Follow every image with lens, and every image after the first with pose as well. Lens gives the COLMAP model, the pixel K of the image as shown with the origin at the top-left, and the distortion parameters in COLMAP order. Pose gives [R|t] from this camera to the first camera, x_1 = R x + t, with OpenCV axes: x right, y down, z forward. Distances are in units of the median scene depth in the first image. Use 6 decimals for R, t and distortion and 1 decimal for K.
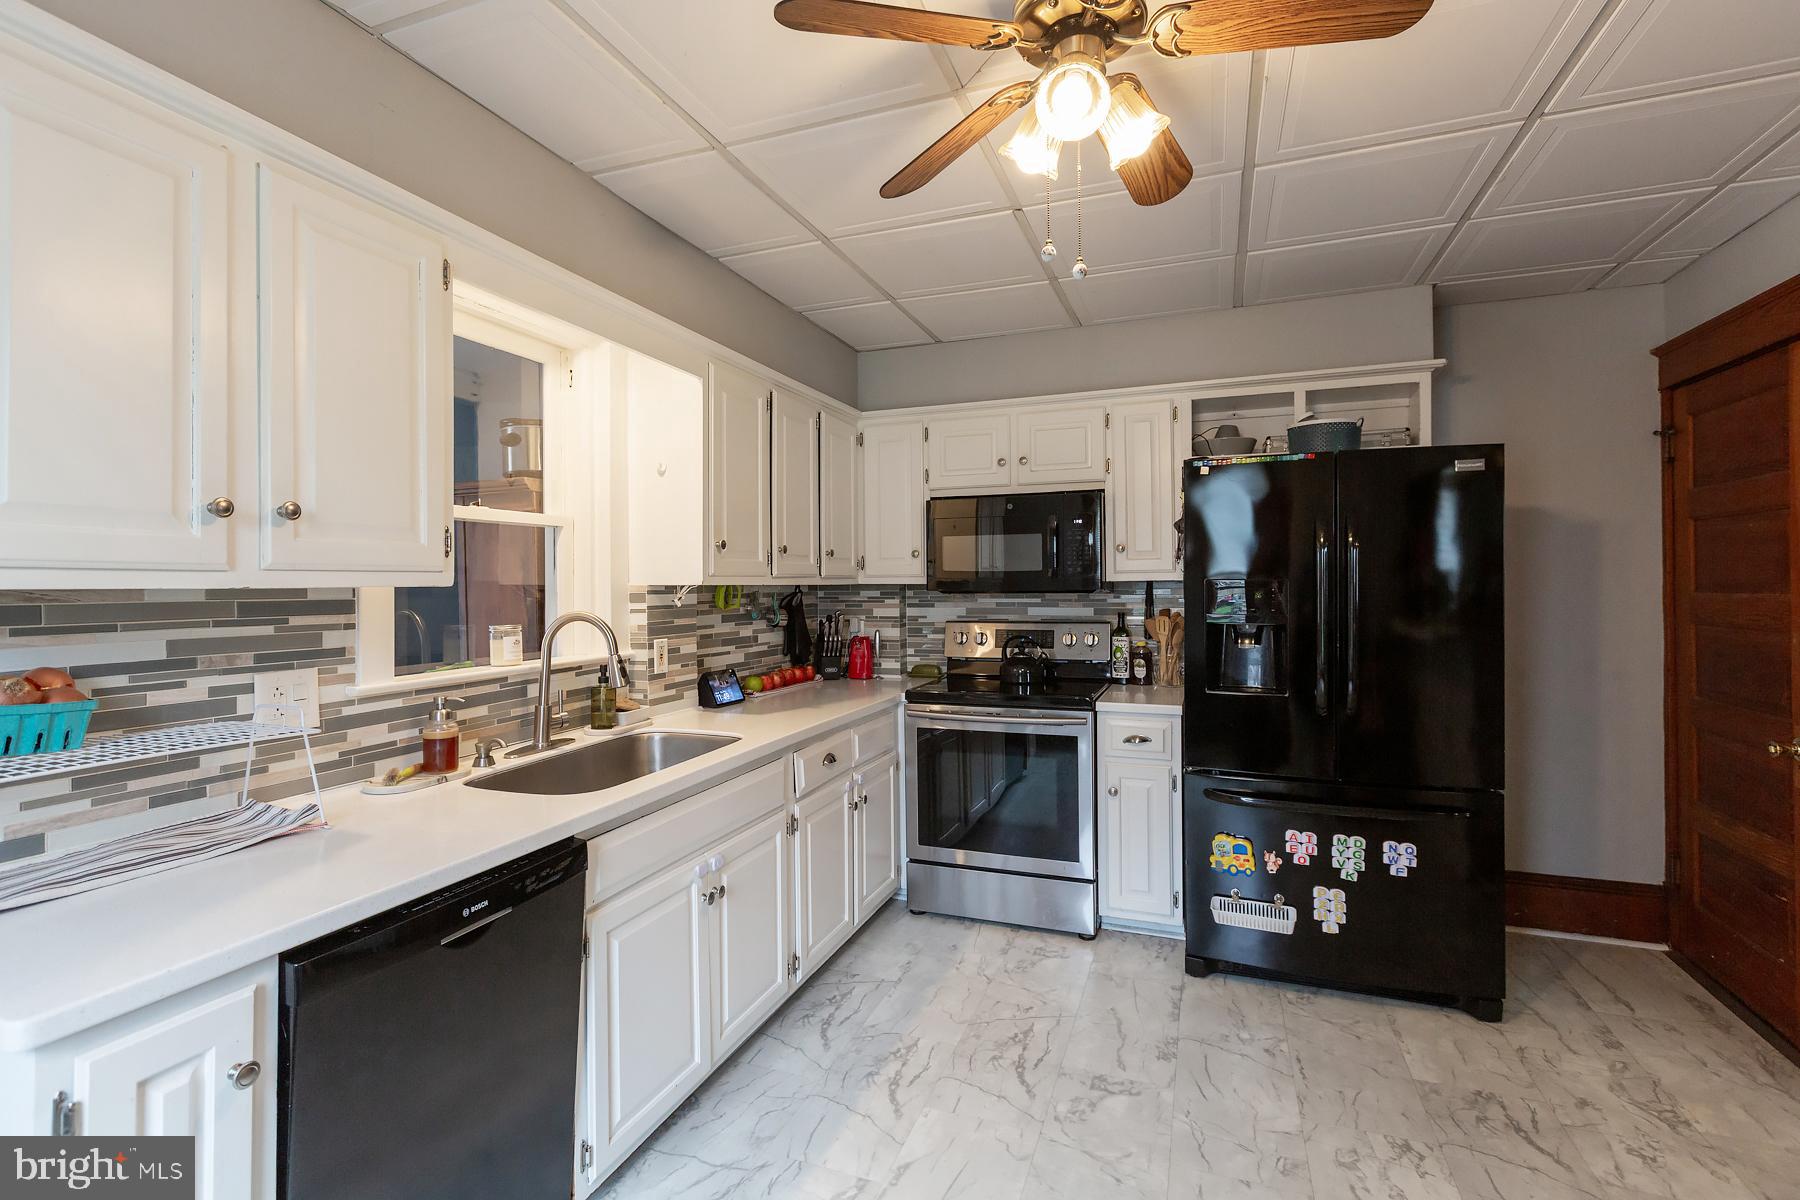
lens RADIAL K [[827.0, 0, 877.7], [0, 827.0, 578.1], [0, 0, 1]] dist [0.000156, 0.001200]
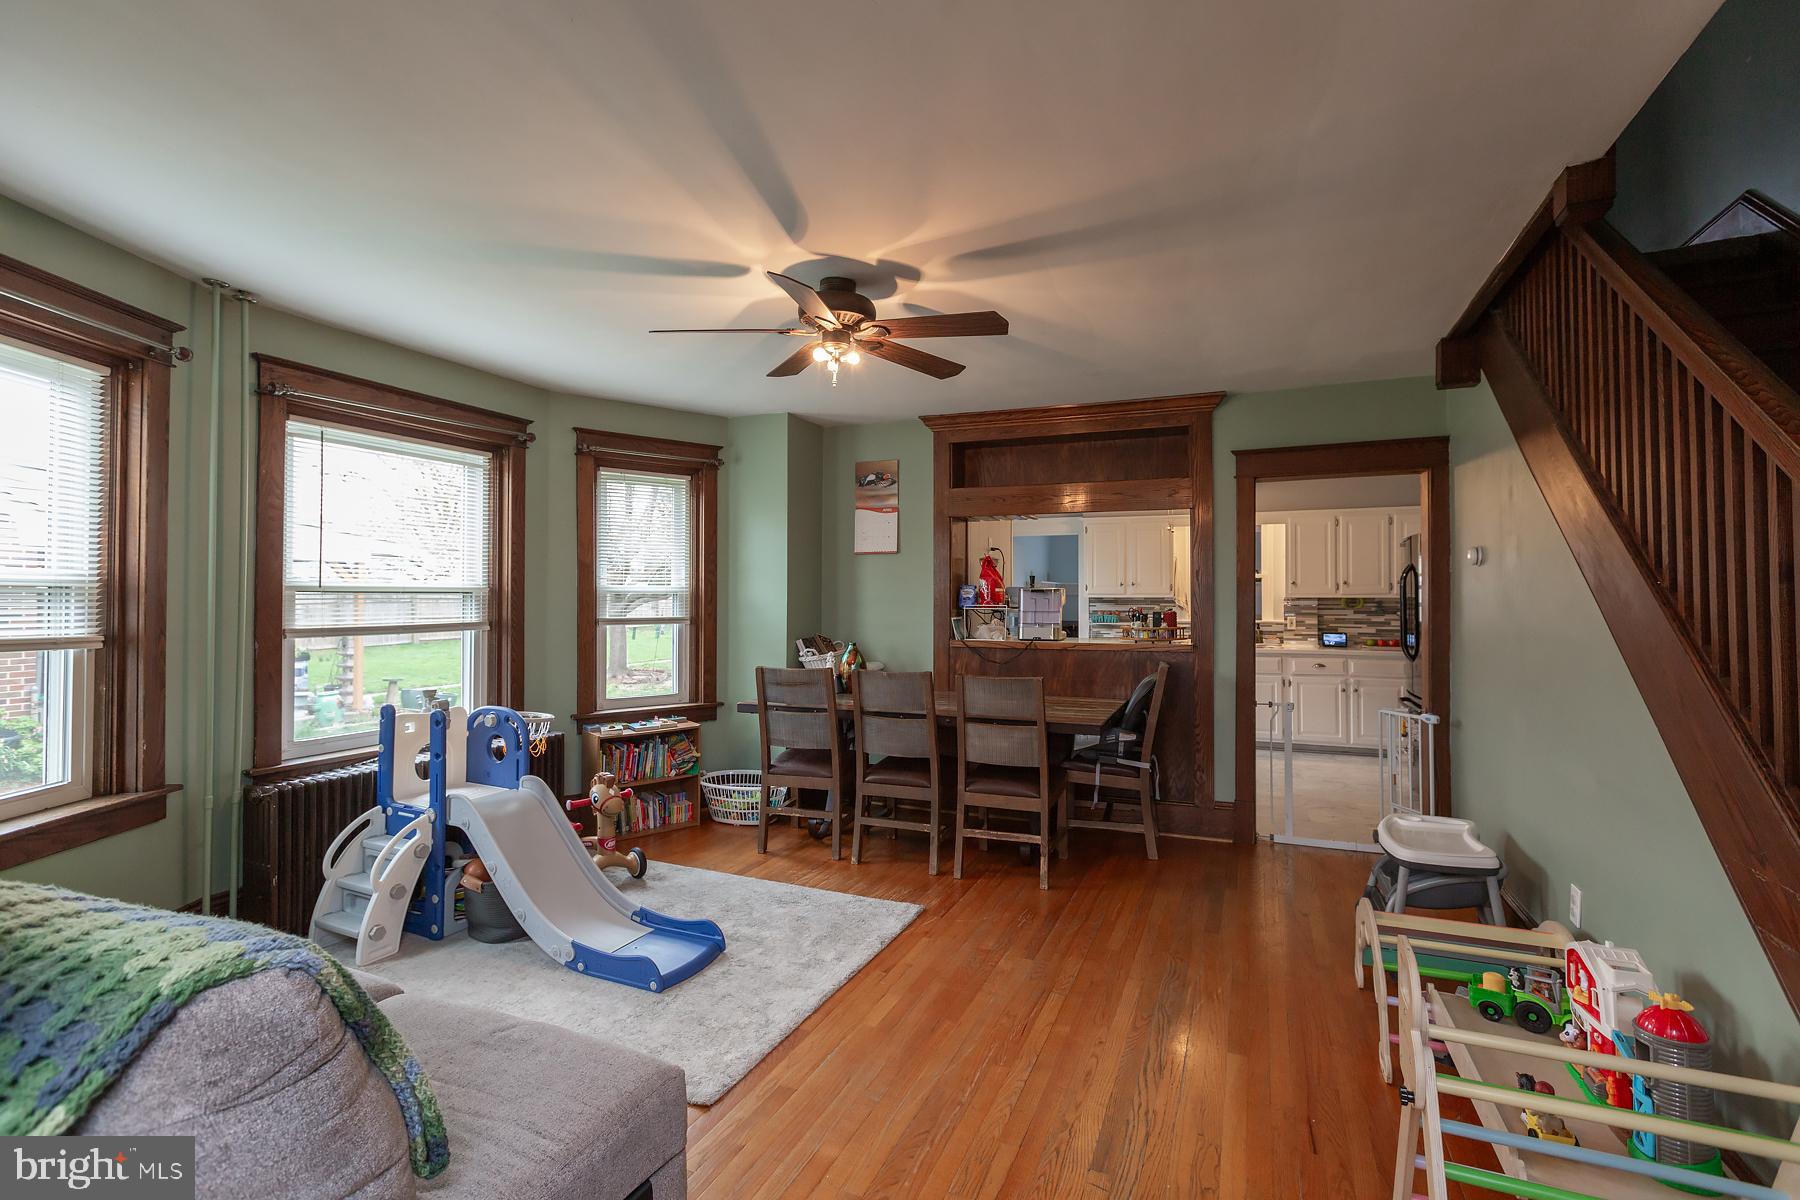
lens RADIAL K [[827.0, 0, 914.6], [0, 827.0, 582.7], [0, 0, 1]] dist [0.000156, 0.001200]
pose [[0.015804, -0.010337, -0.999822, 2.857049], [0.006606, 0.999926, -0.010233, -0.023024], [0.999853, -0.006443, 0.015871, -0.334684]]
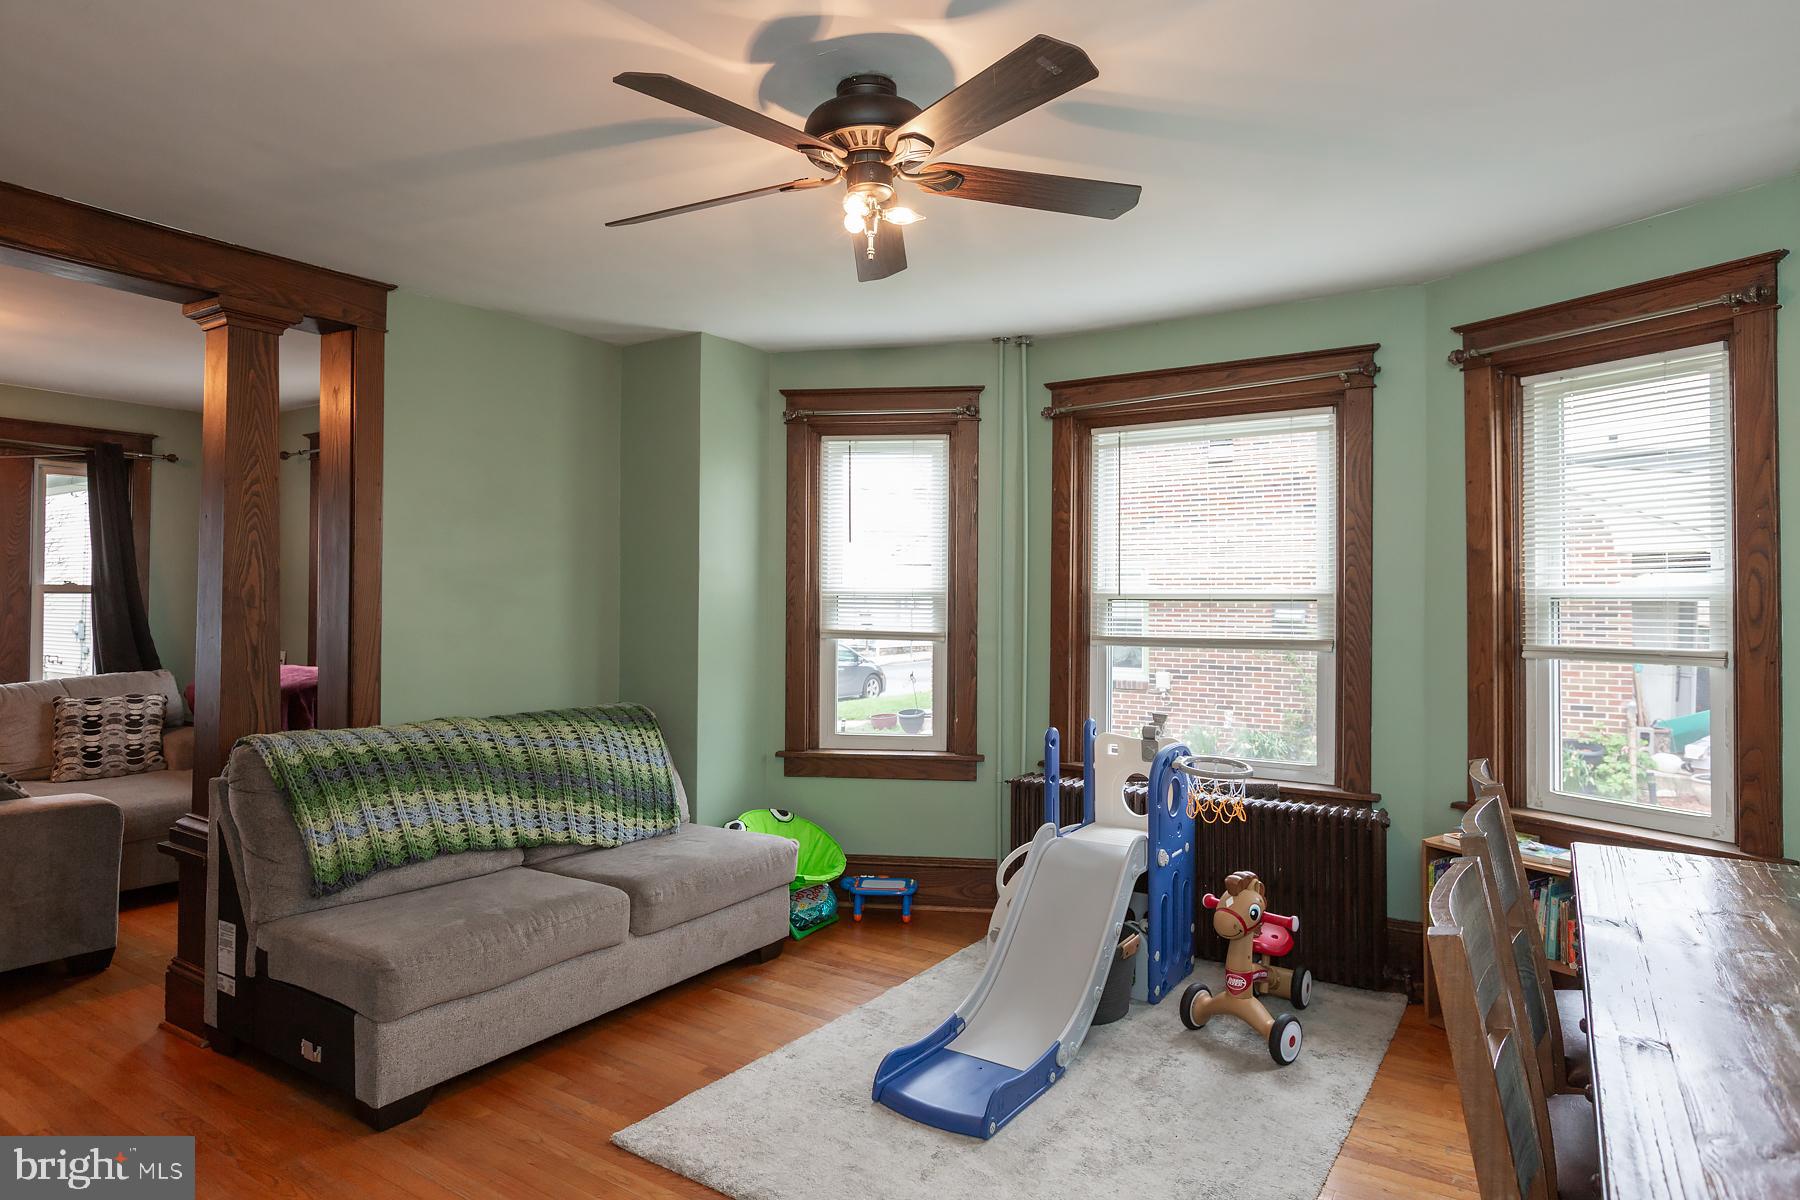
lens RADIAL K [[1029.0, 0, 903.7], [0, 1029.0, 583.6], [0, 0, 1]] dist [-0.002468, 0.002883]
pose [[-0.984006, 0.004812, 0.178071, 1.455688], [0.000149, 0.999657, -0.026190, -0.011009], [-0.178136, -0.025745, -0.983669, 0.458617]]
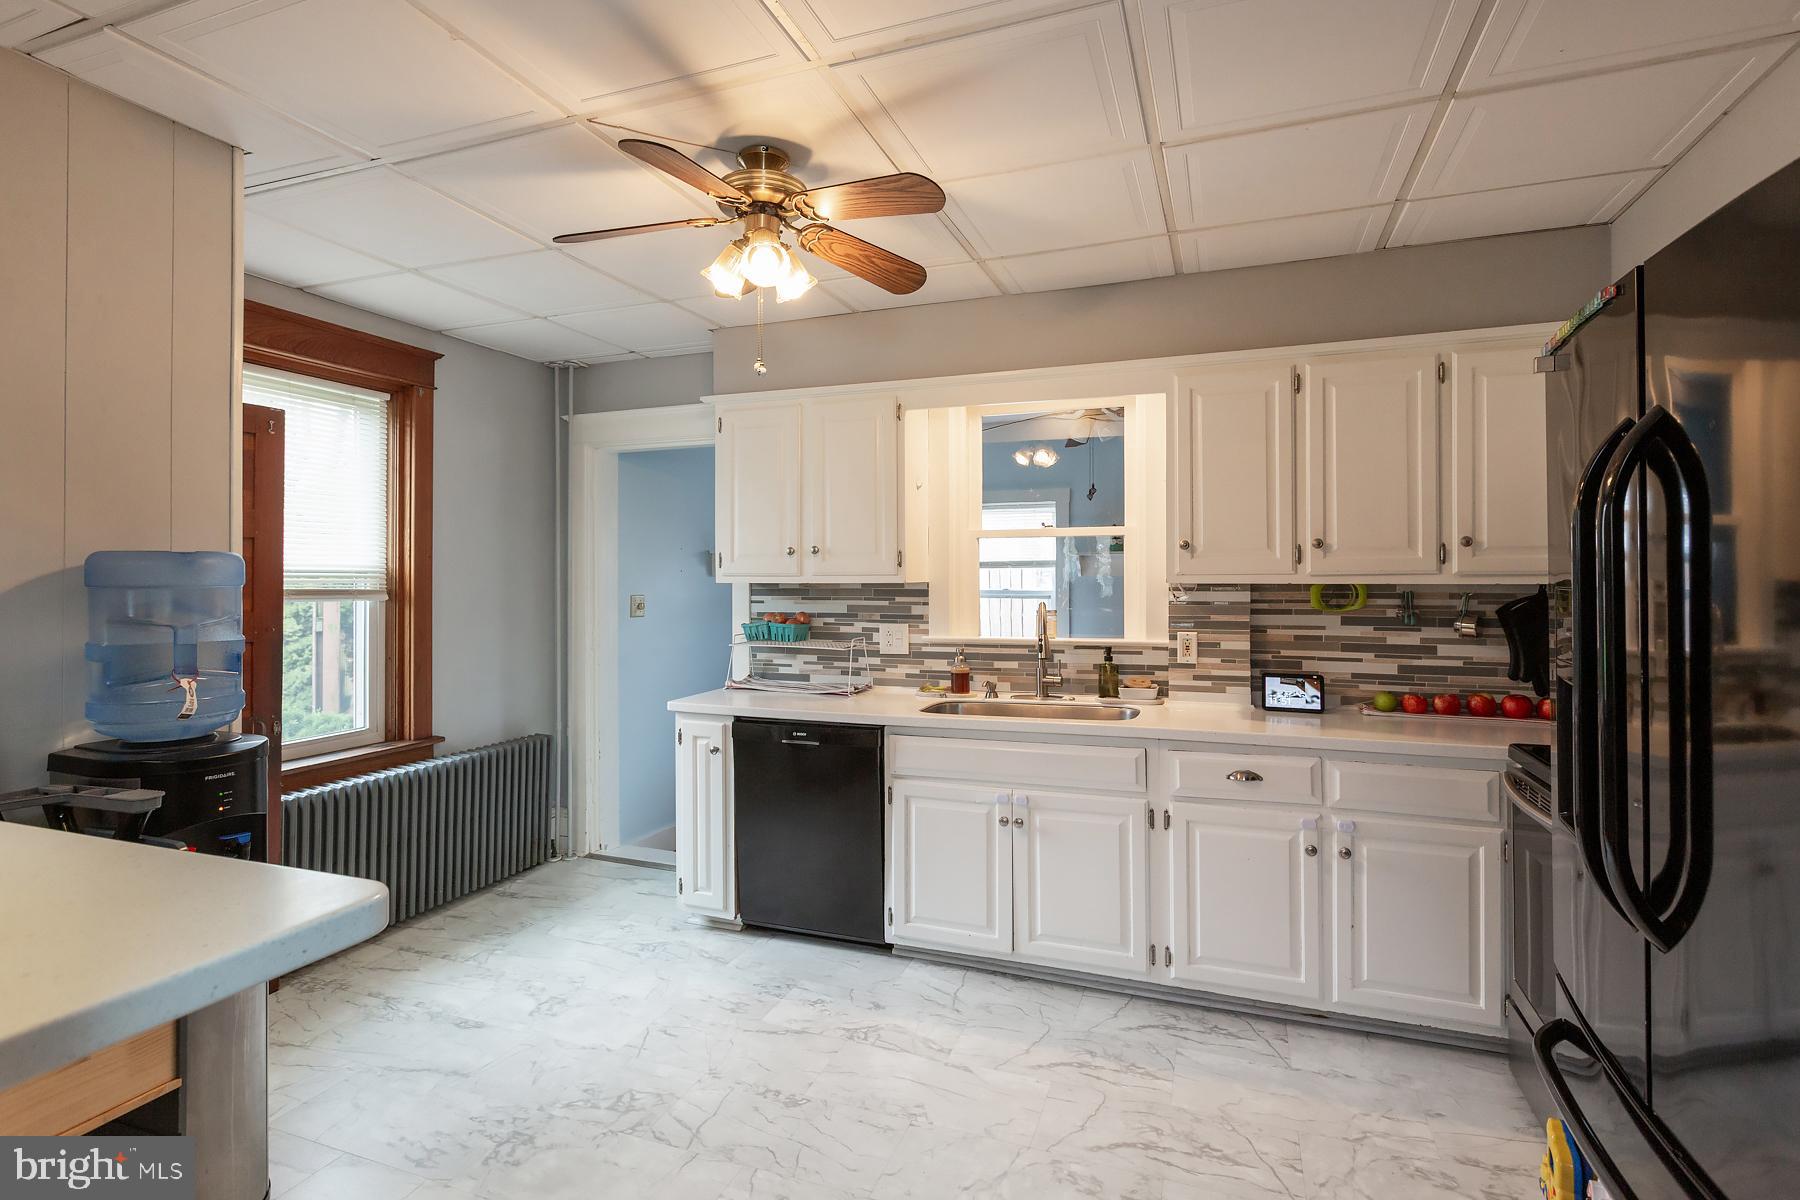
lens RADIAL K [[862.5, 0, 893.0], [0, 862.5, 571.2], [0, 0, 1]] dist [-0.008139, 0.000989]
pose [[0.026007, -0.003282, -0.999656, 1.007207], [0.007993, 0.999963, -0.003075, -0.007151], [0.999630, -0.007910, 0.026033, 0.680525]]
